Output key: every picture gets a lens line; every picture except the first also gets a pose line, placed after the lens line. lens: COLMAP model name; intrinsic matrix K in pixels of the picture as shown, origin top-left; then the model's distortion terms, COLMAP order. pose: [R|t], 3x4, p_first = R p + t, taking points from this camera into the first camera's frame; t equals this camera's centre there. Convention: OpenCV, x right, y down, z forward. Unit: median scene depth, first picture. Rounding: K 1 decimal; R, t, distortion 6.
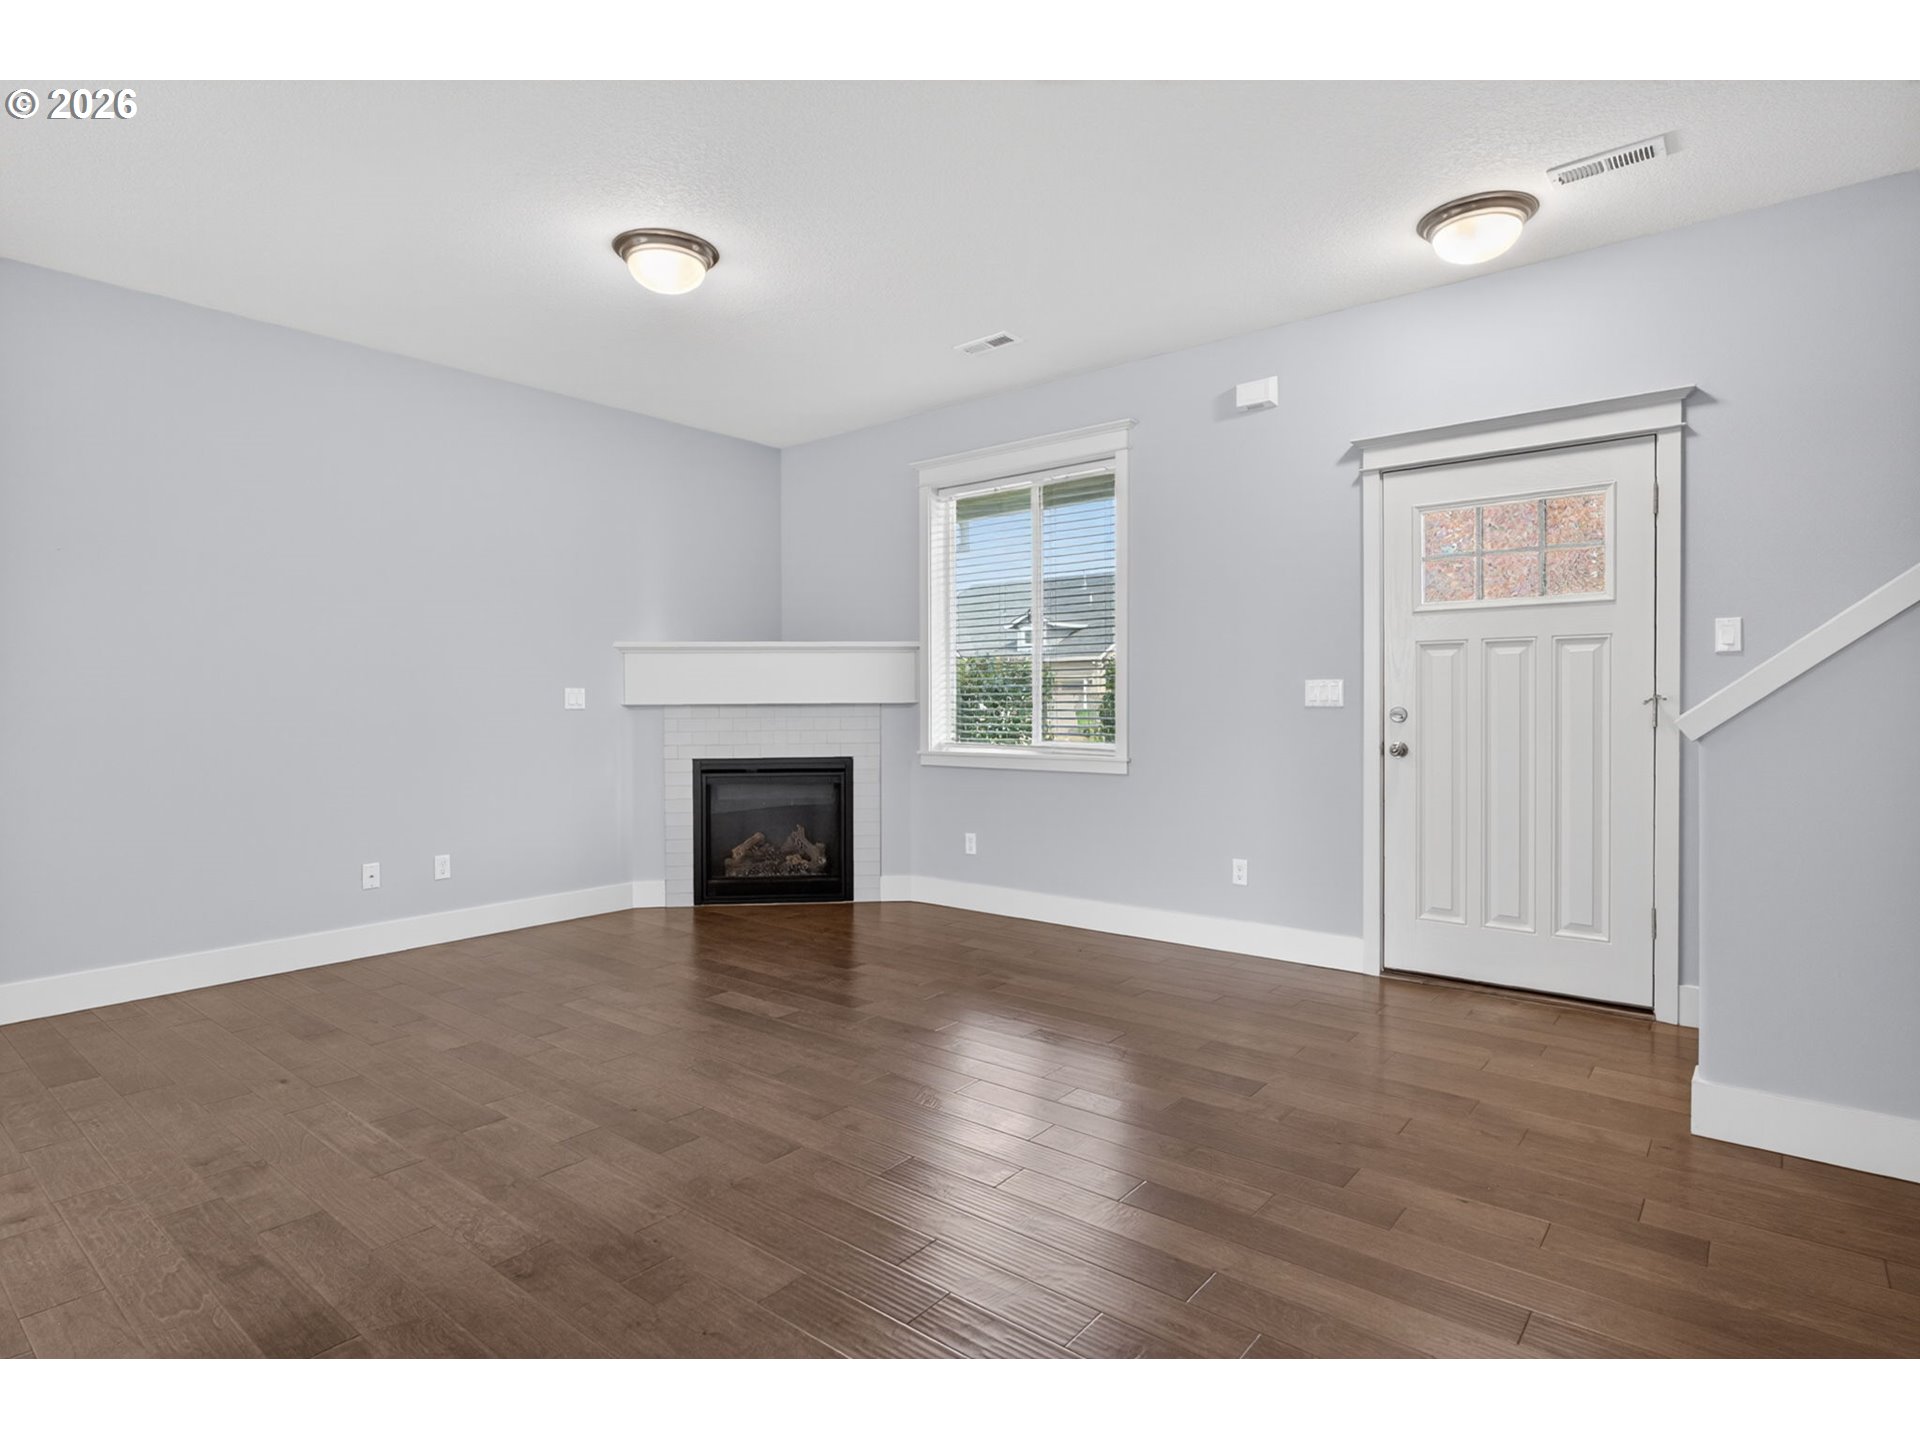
lens RADIAL K [[1022.5, 0, 936.5], [0, 1022.5, 713.6], [0, 0, 1]] dist [-0.000571, -0.000188]
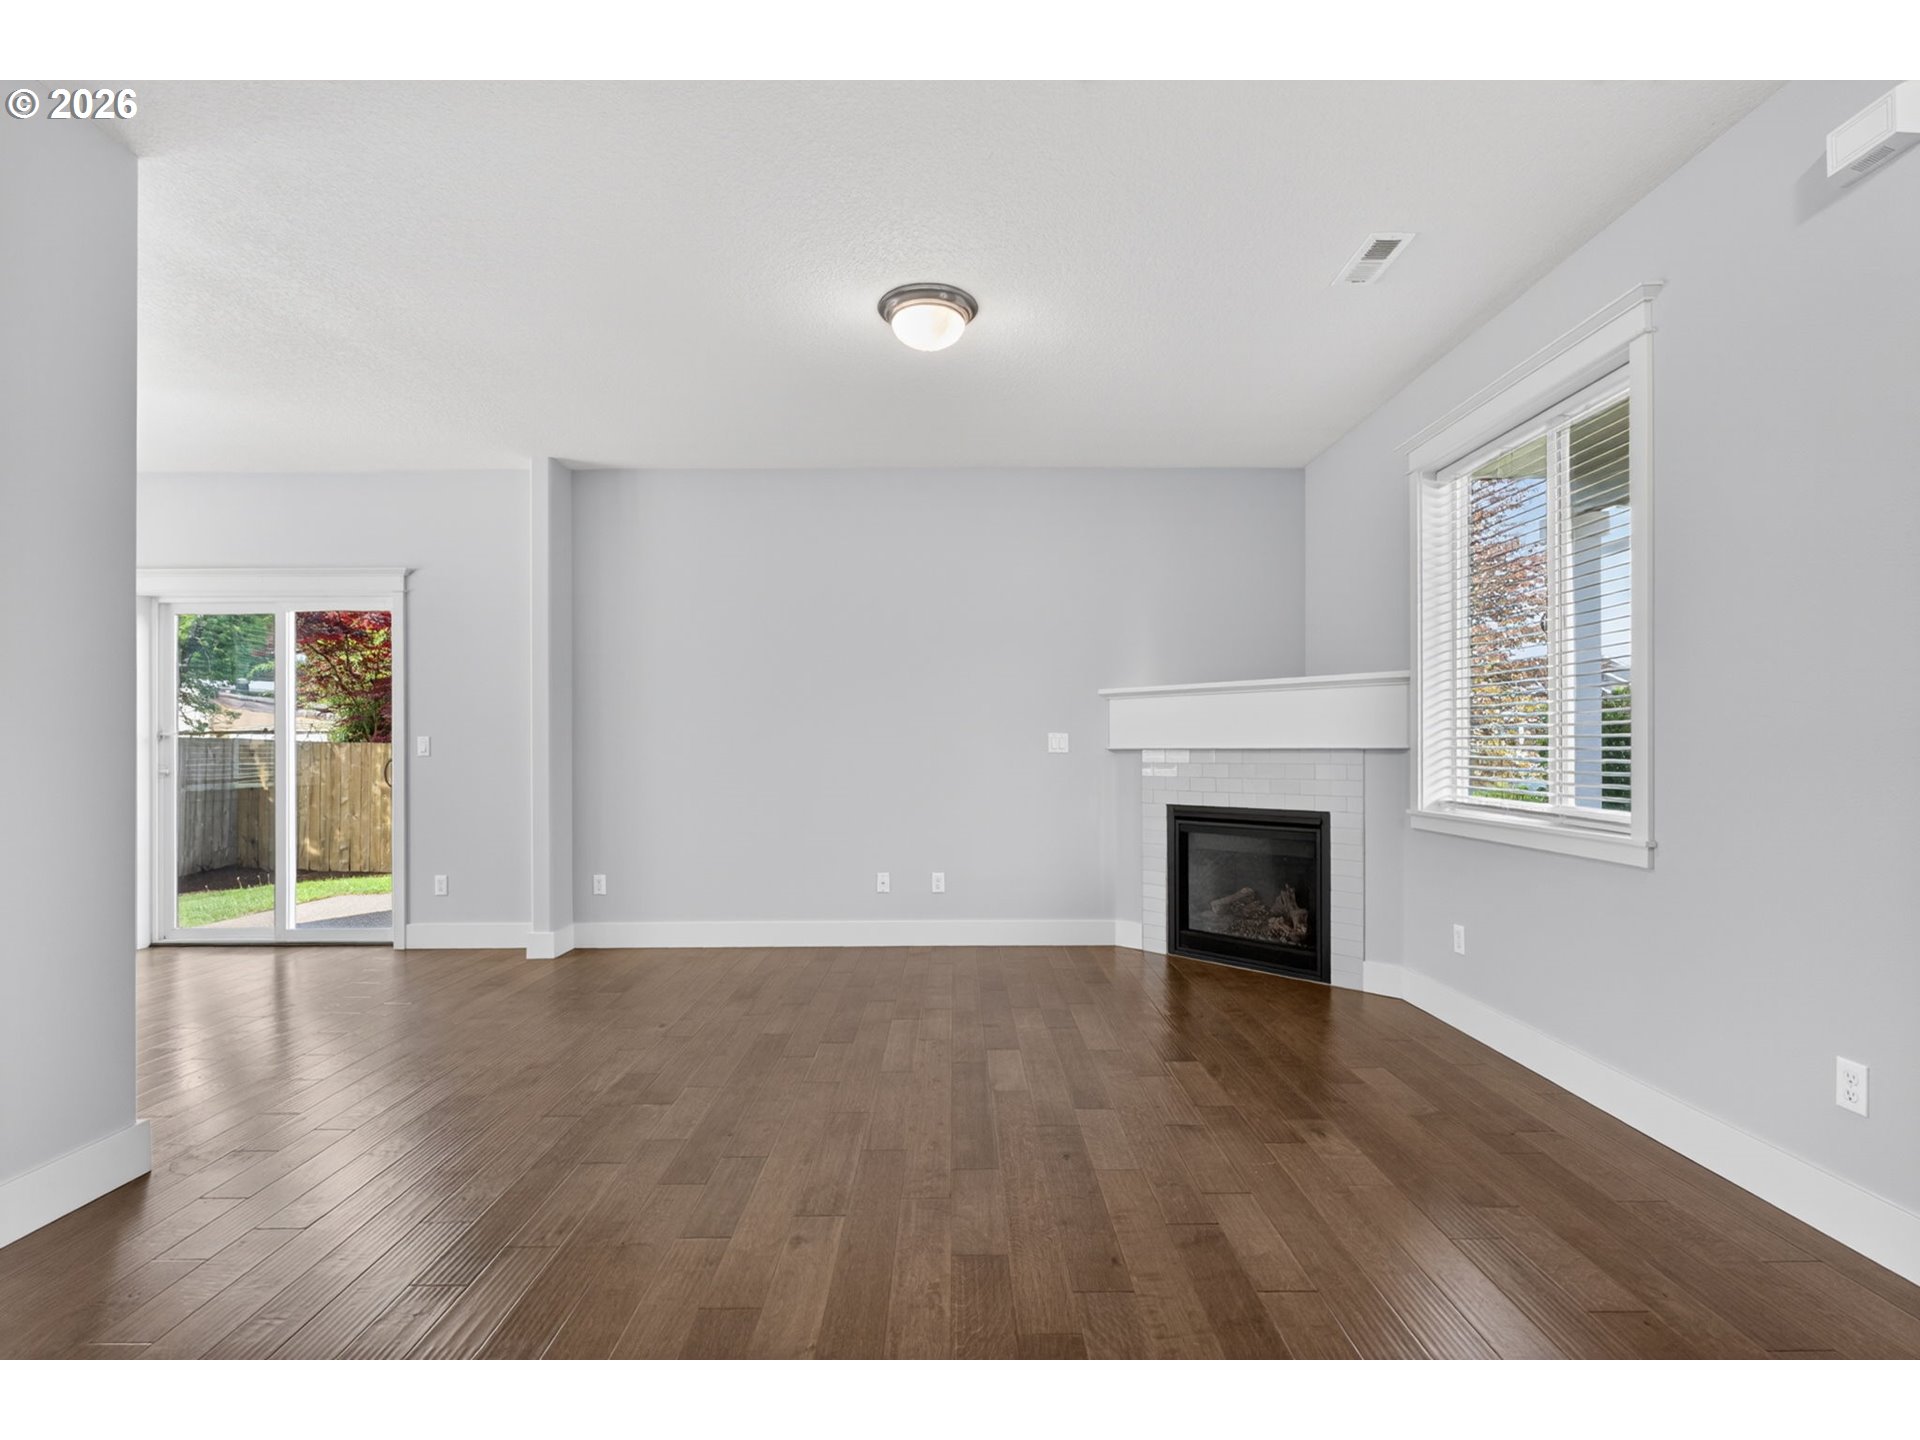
lens RADIAL K [[873.7, 0, 942.7], [0, 873.7, 734.2], [0, 0, 1]] dist [-0.000923, -0.000536]
pose [[0.635154, -0.008645, -0.772337, 0.276717], [-0.009272, 0.999780, -0.018816, -0.005126], [0.772330, 0.019113, 0.634934, 0.301030]]
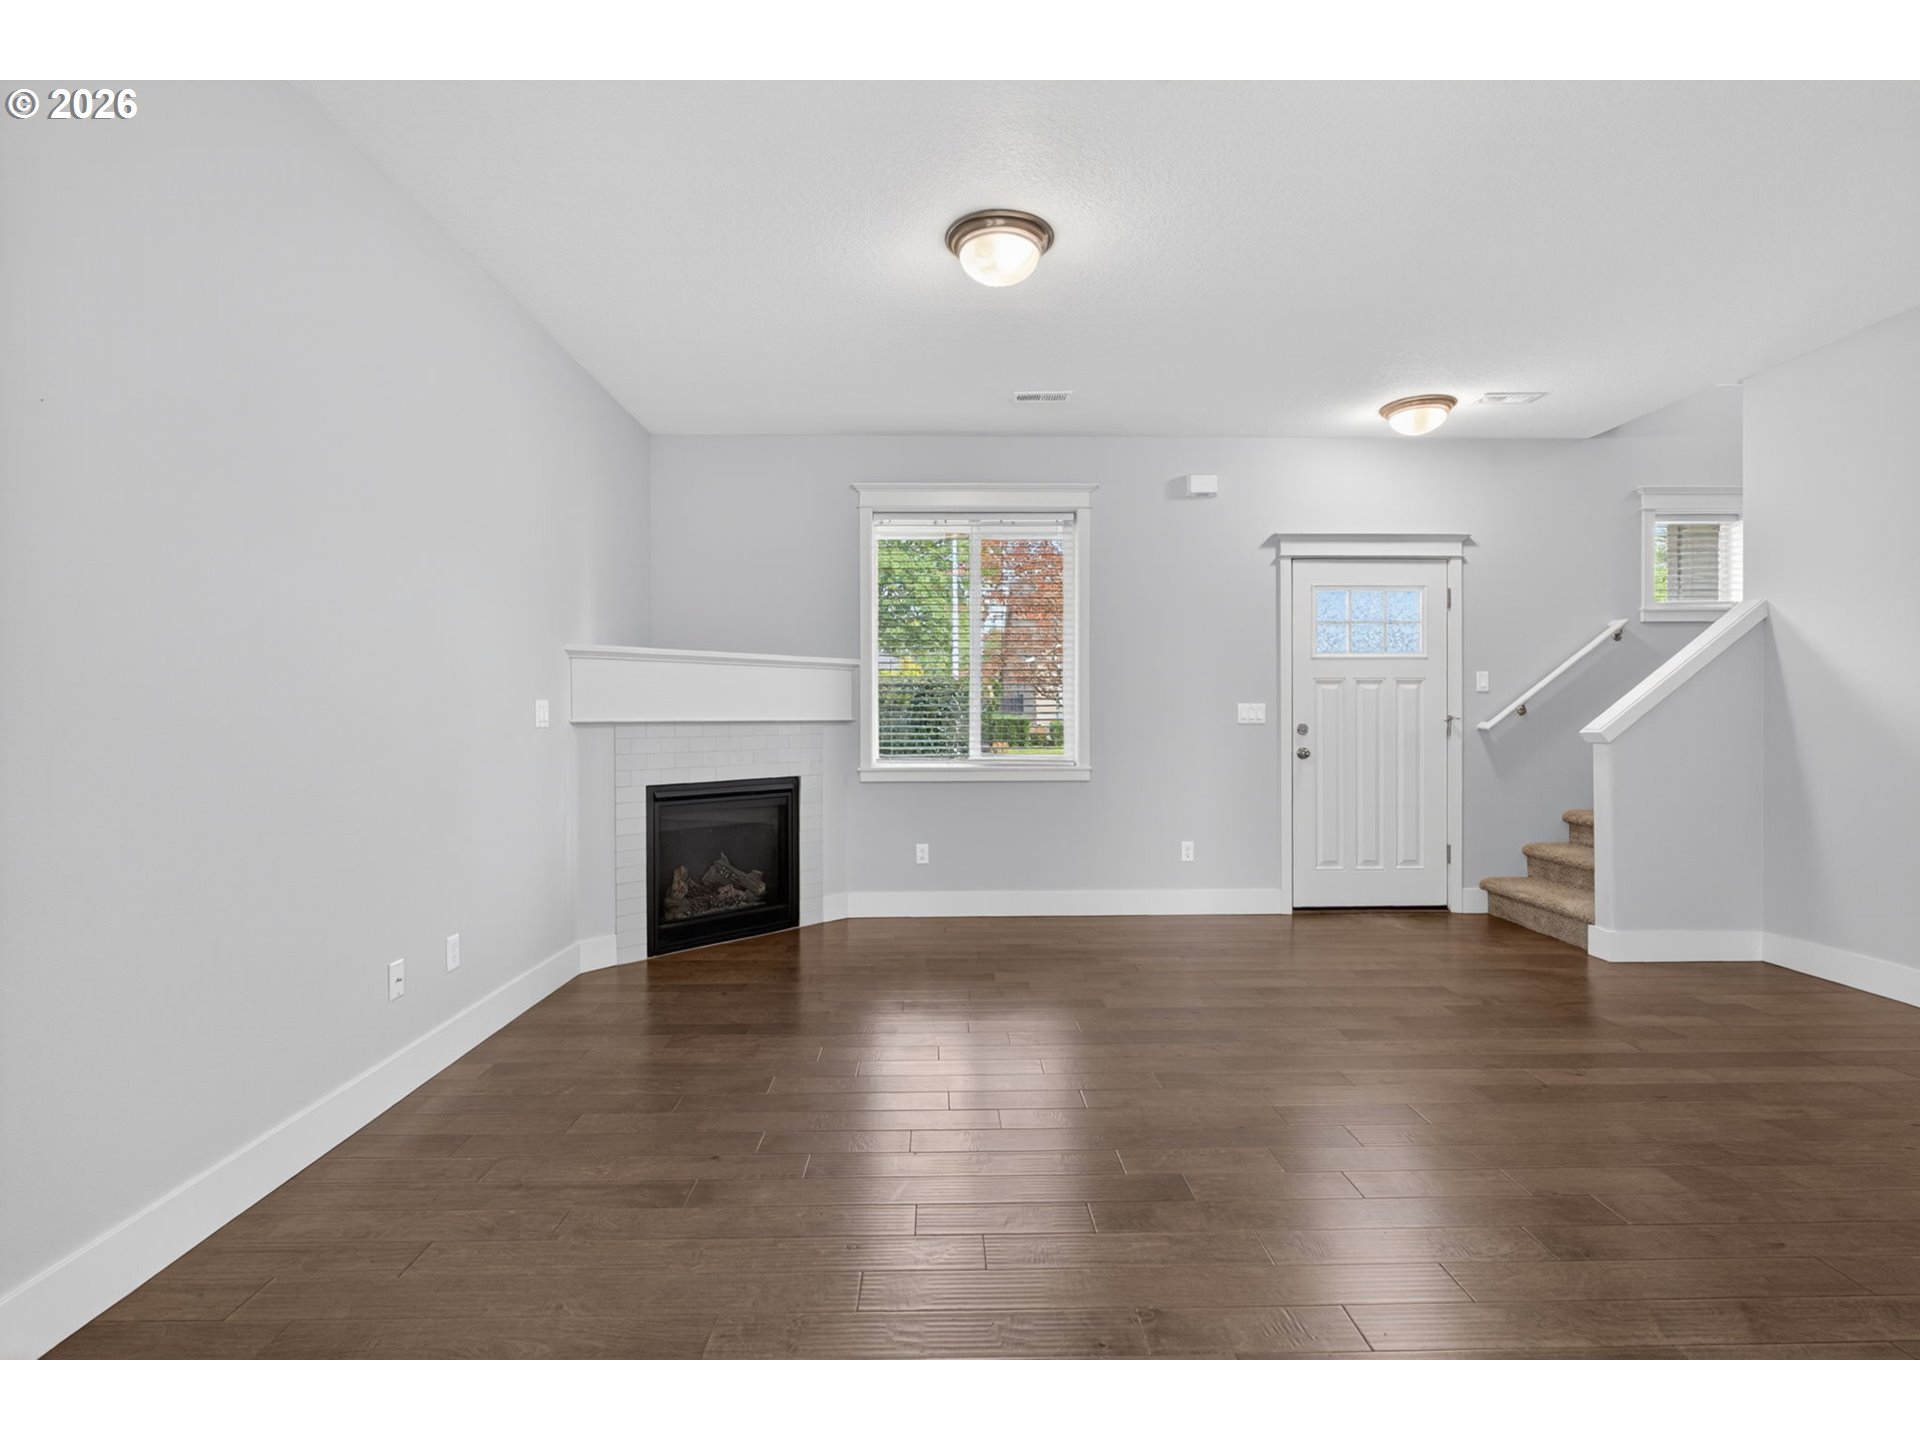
lens RADIAL K [[926.5, 0, 940.9], [0, 926.5, 720.3], [0, 0, 1]] dist [-0.001454, -0.000254]
pose [[0.750570, 0.002132, 0.660788, -0.568021], [0.006103, 0.999930, -0.010159, -0.000531], [-0.660763, 0.011658, 0.750504, 0.261170]]
